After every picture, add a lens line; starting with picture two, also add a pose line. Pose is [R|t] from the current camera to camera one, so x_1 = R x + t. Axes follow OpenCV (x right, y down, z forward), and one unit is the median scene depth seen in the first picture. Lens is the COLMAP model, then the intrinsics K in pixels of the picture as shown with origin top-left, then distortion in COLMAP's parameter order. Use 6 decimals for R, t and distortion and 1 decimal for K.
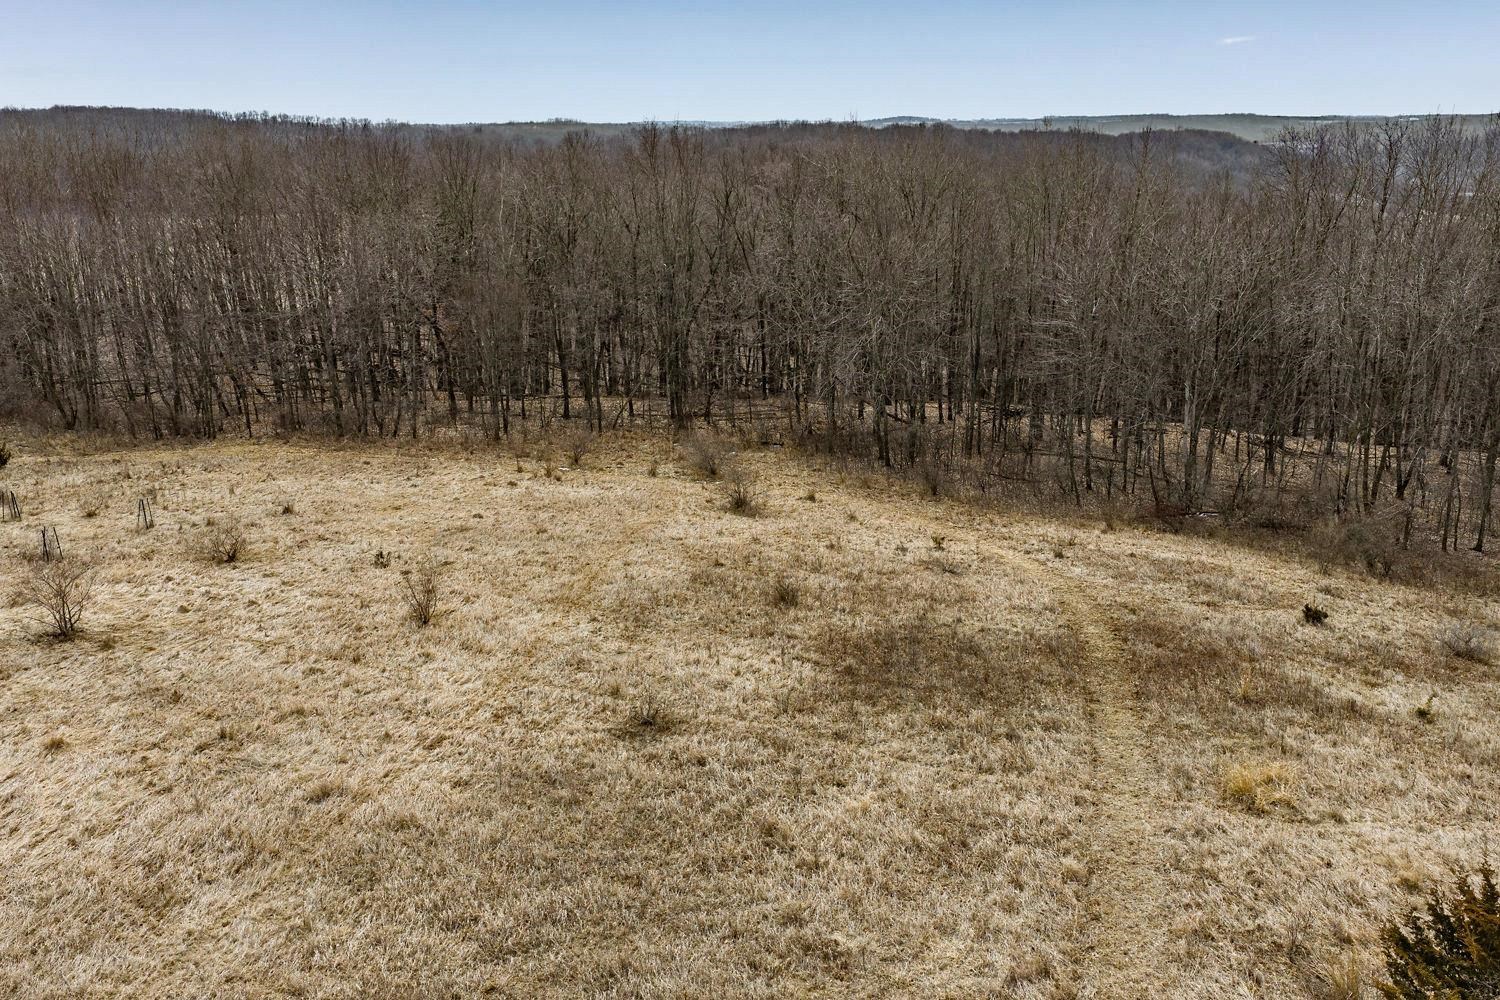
lens RADIAL K [[1236.6, 0, 750.0], [0, 1236.6, 500.0], [0, 0, 1]] dist [0.022785, -0.043223]
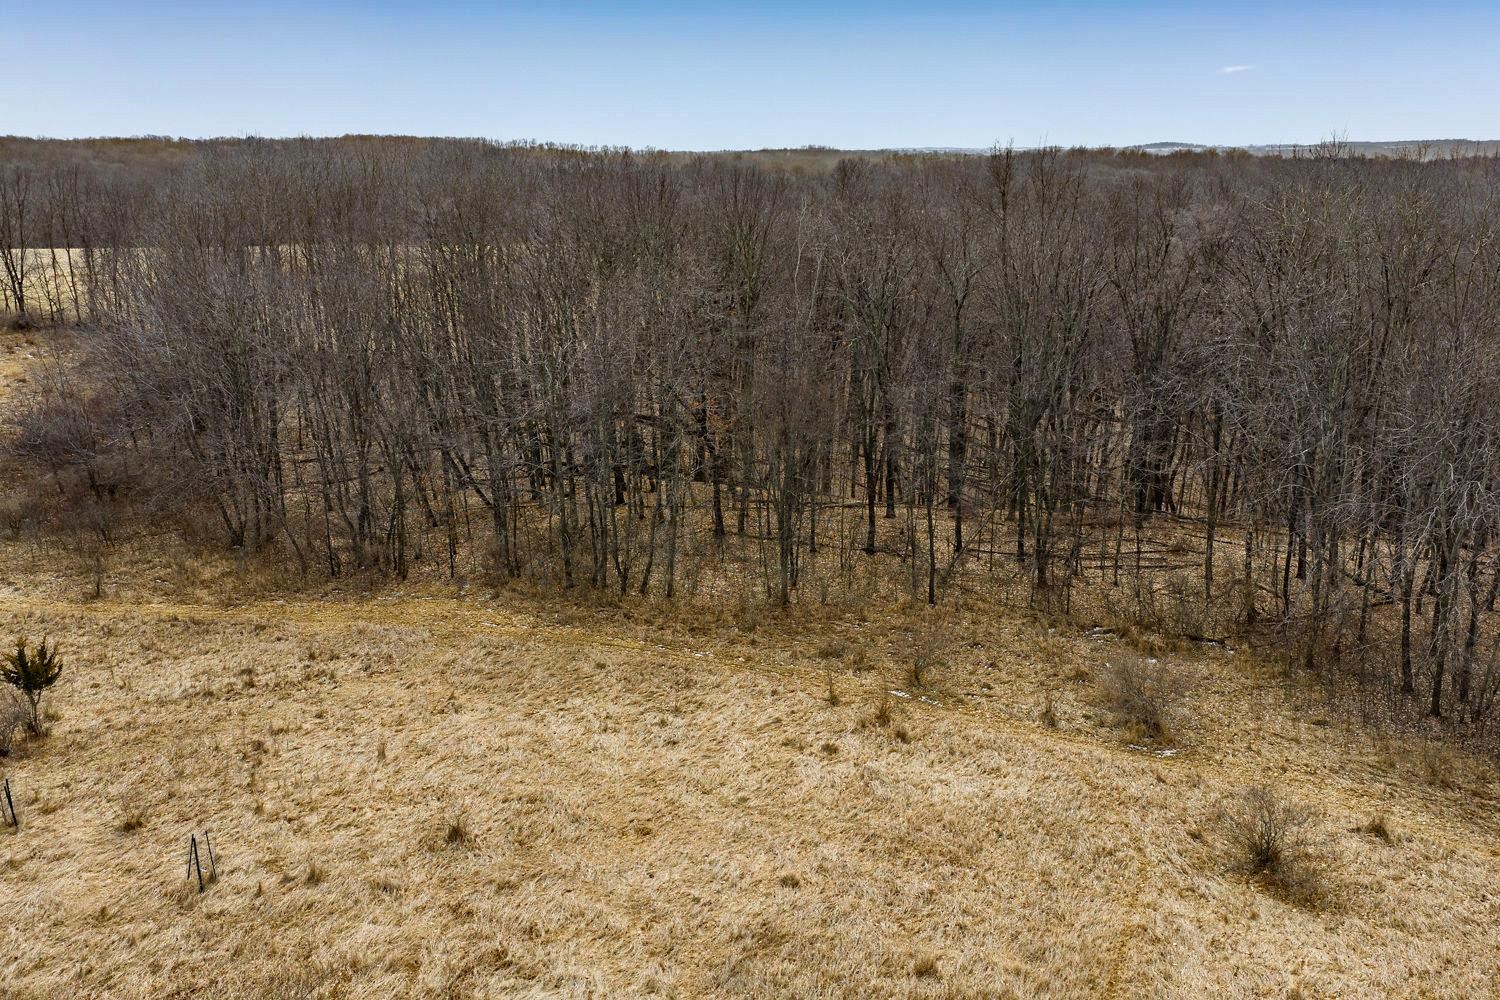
lens RADIAL K [[1236.6, 0, 750.0], [0, 1236.6, 500.0], [0, 0, 1]] dist [0.022785, -0.043223]
pose [[0.981675, 0.050616, -0.183720, -0.105231], [-0.054282, 0.998413, -0.014974, -0.100832], [0.182671, 0.024673, 0.982864, 0.334998]]
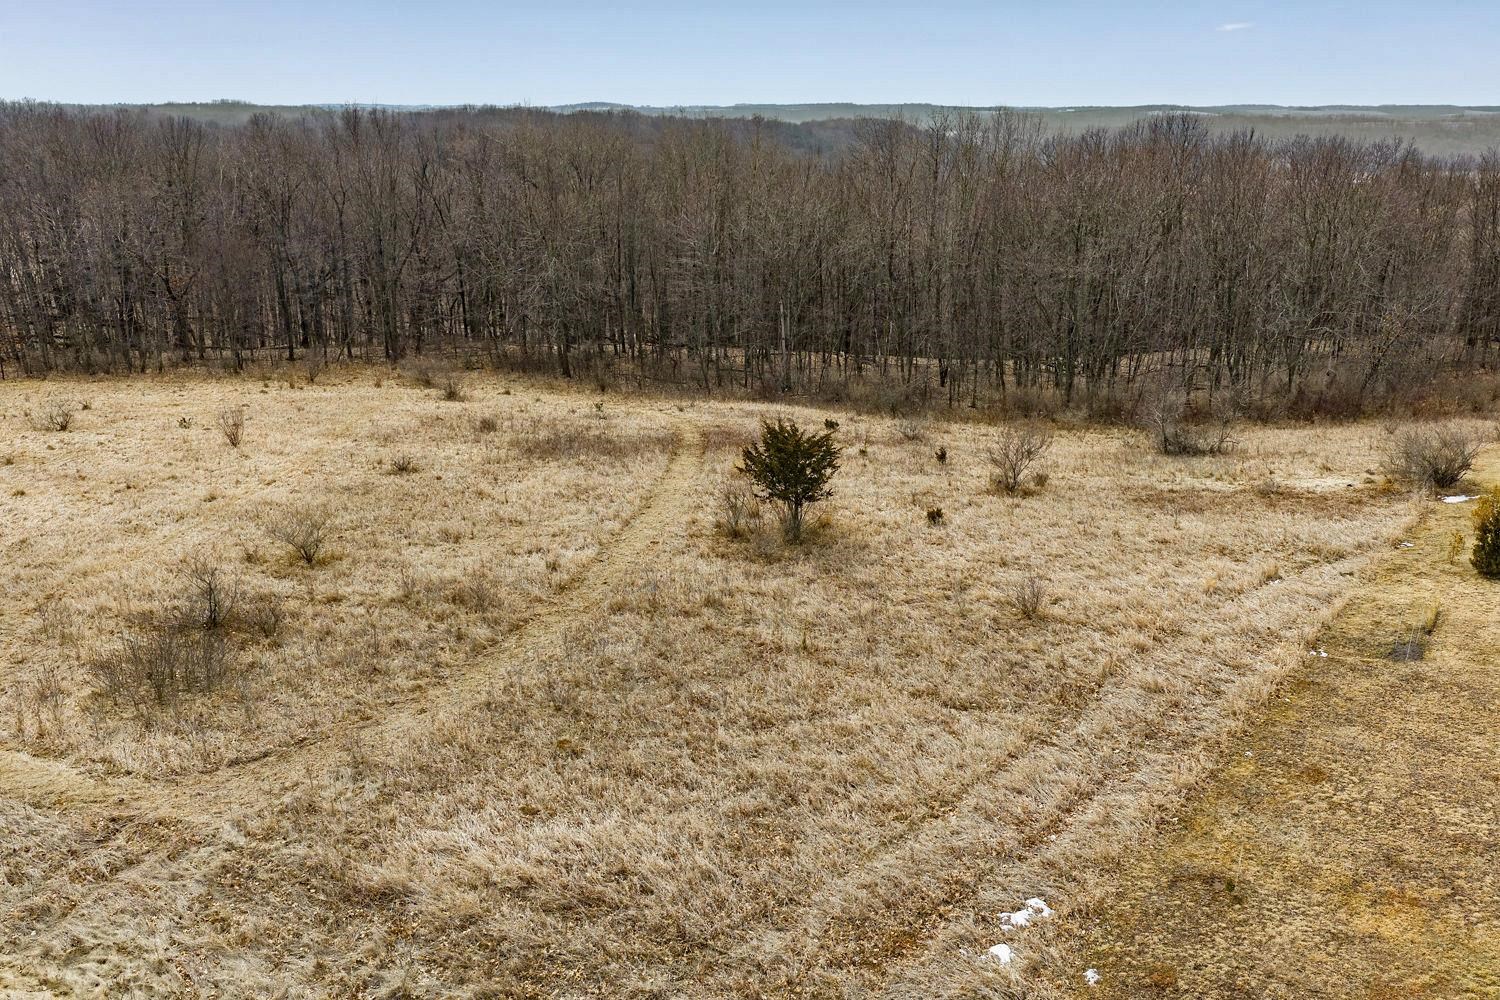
lens RADIAL K [[1264.2, 0, 753.7], [0, 1264.2, 493.7], [0, 0, 1]] dist [0.014095, -0.016519]
pose [[0.972356, -0.057486, 0.226317, -0.004883], [0.057565, 0.998322, 0.006257, 0.091727], [-0.226297, 0.006944, 0.974034, -0.300920]]
